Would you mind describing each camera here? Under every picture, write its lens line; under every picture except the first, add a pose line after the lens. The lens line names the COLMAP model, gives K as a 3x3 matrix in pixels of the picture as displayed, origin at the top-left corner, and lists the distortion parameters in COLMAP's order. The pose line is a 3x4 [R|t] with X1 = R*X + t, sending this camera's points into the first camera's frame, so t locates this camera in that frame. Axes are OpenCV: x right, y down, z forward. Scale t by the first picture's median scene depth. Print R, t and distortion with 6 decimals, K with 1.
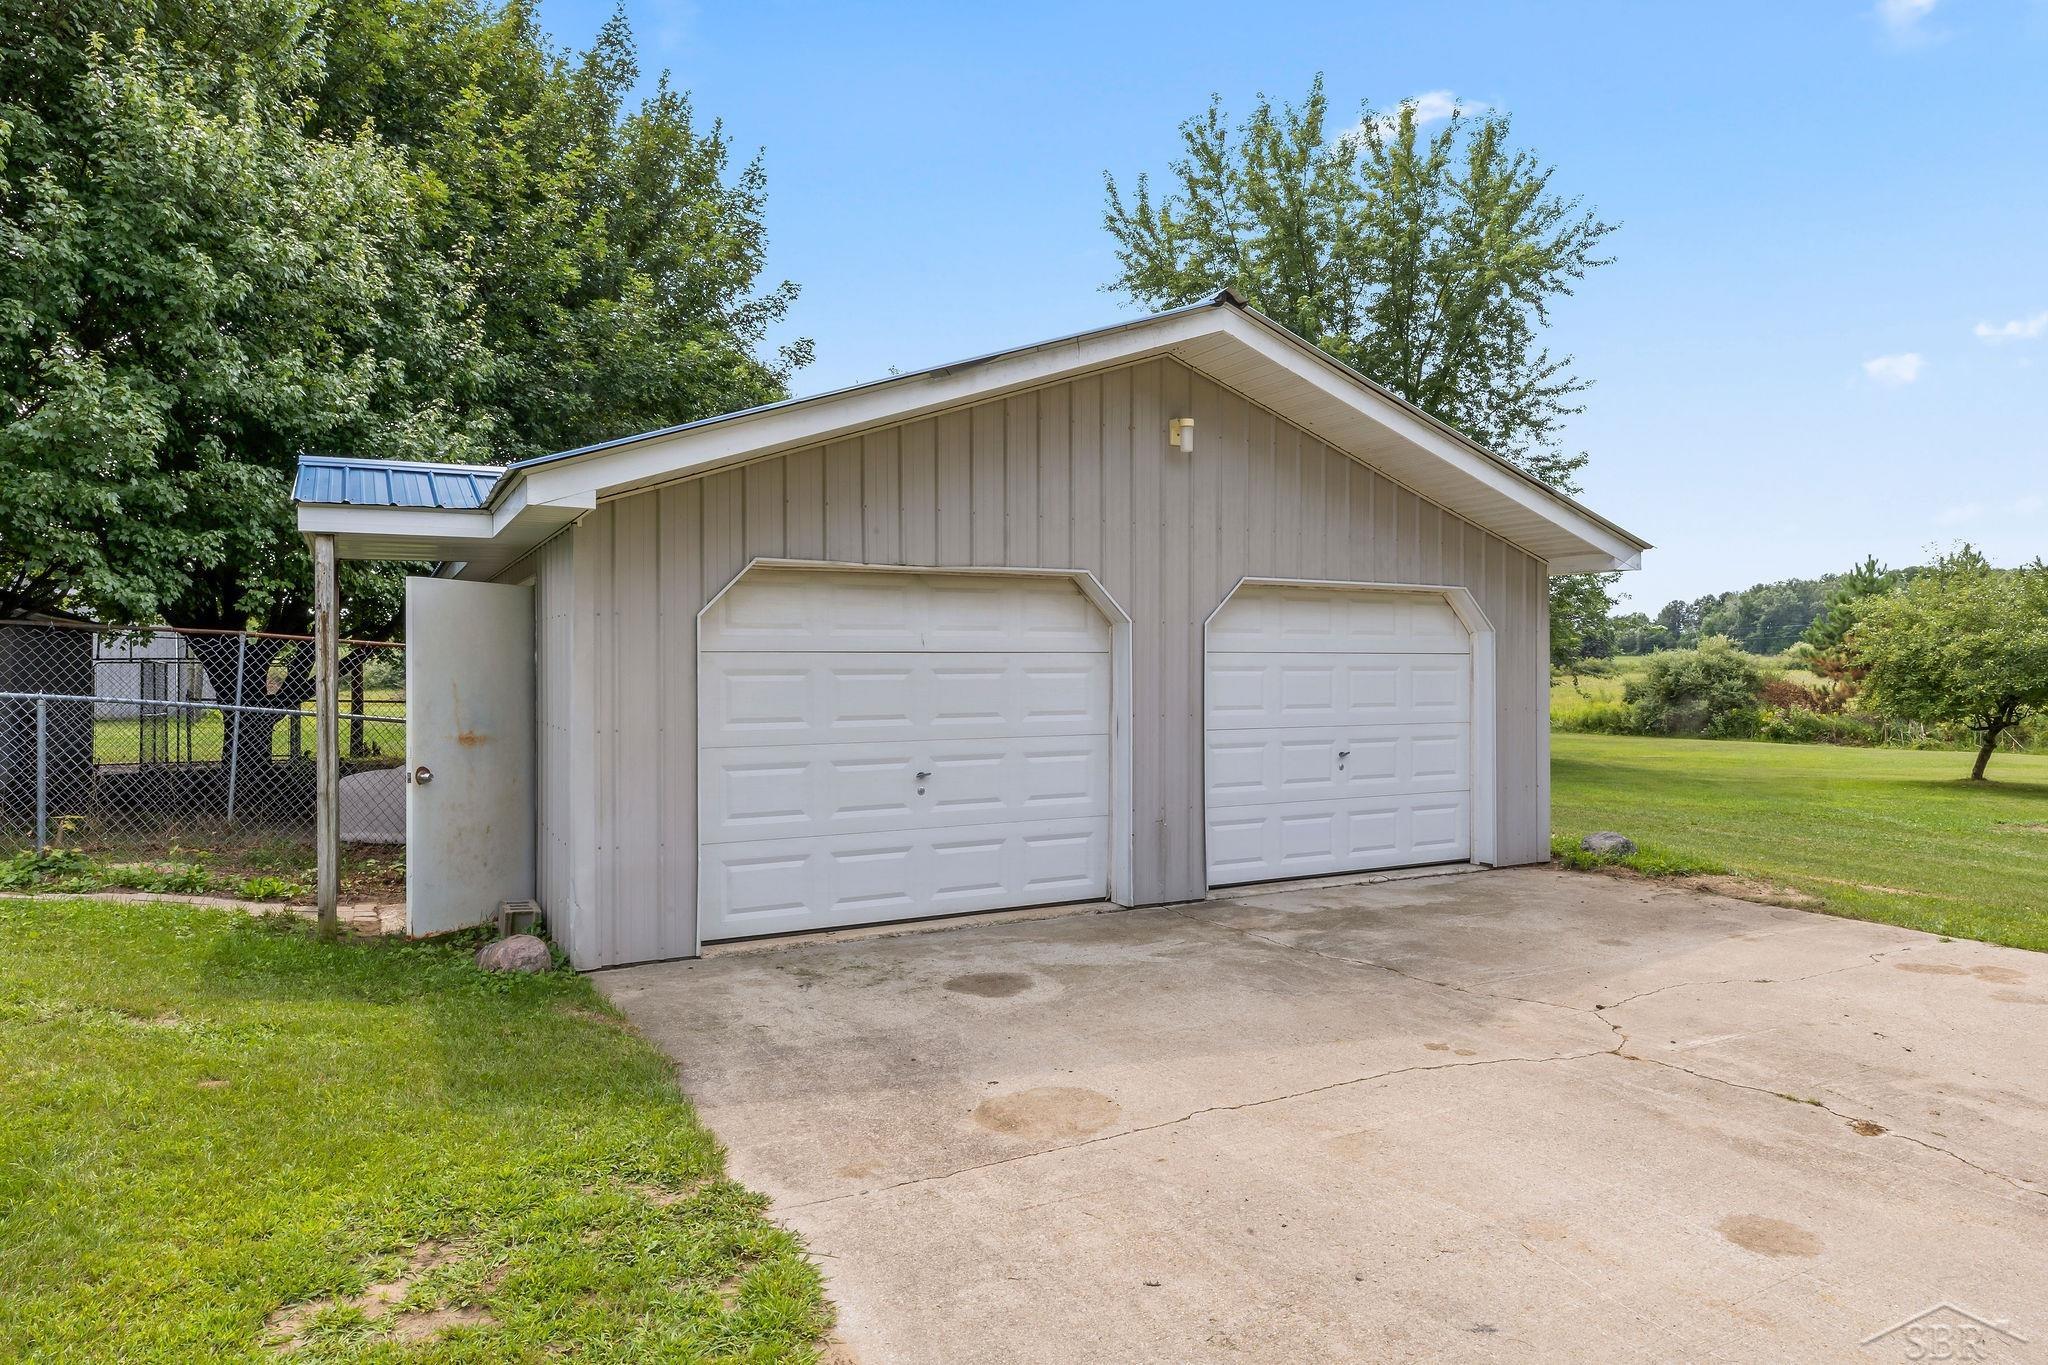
lens RADIAL K [[1268.8, 0, 1017.5], [0, 1268.8, 675.0], [0, 0, 1]] dist [-0.009858, -0.010476]
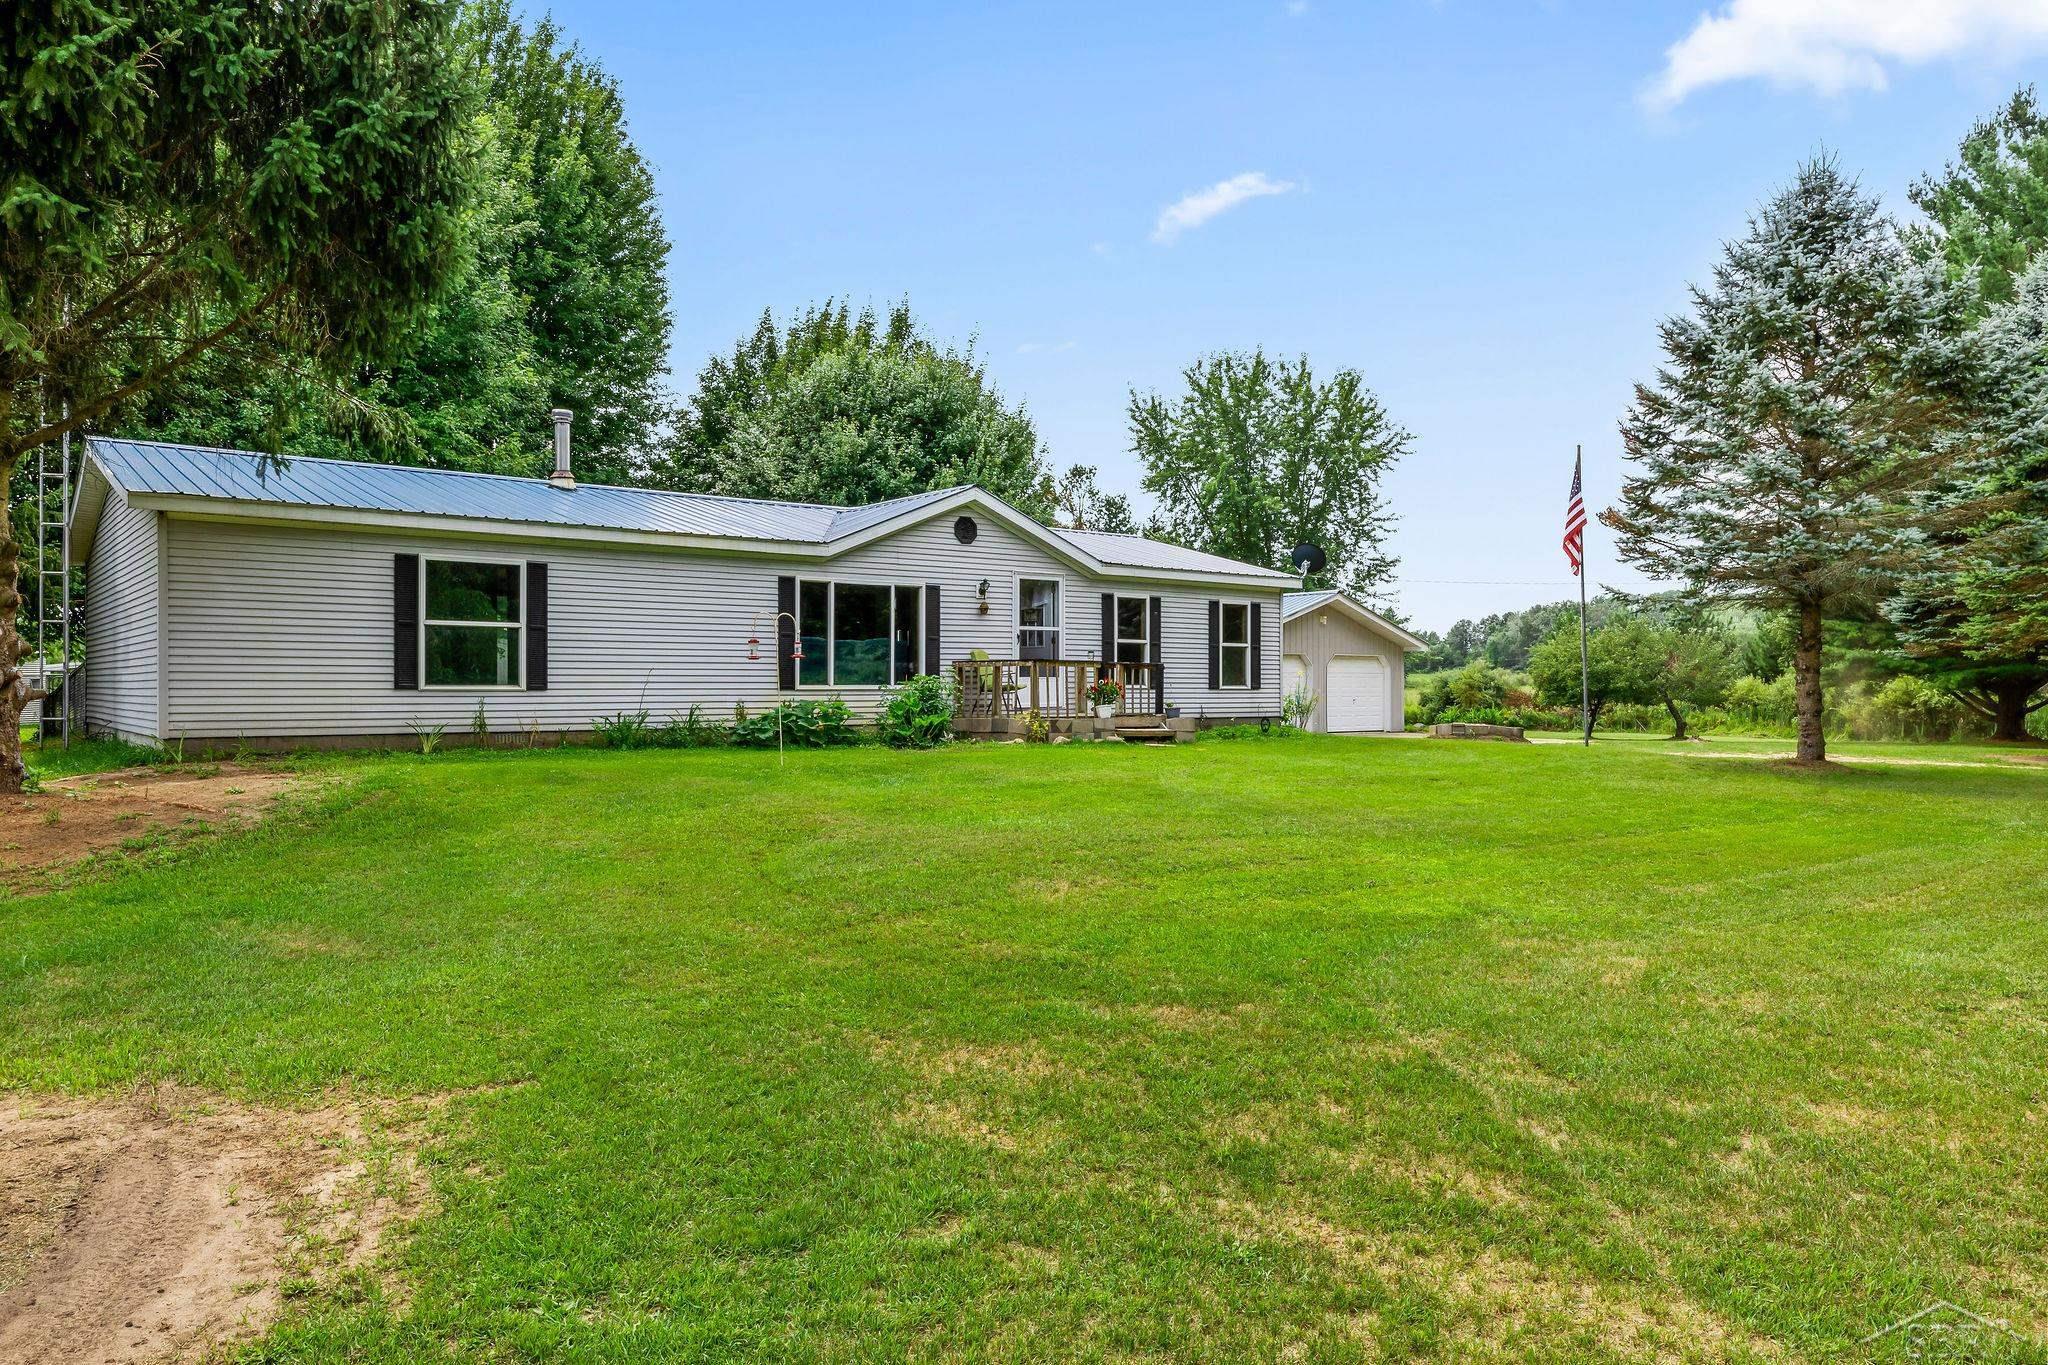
lens RADIAL K [[1424.1, 0, 1026.1], [0, 1424.1, 686.5], [0, 0, 1]] dist [0.012084, 0.005431]
pose [[0.983762, 0.005514, 0.179391, -0.379351], [-0.005071, 0.999983, -0.002931, 0.010609], [-0.179404, 0.001974, 0.983774, -0.779268]]
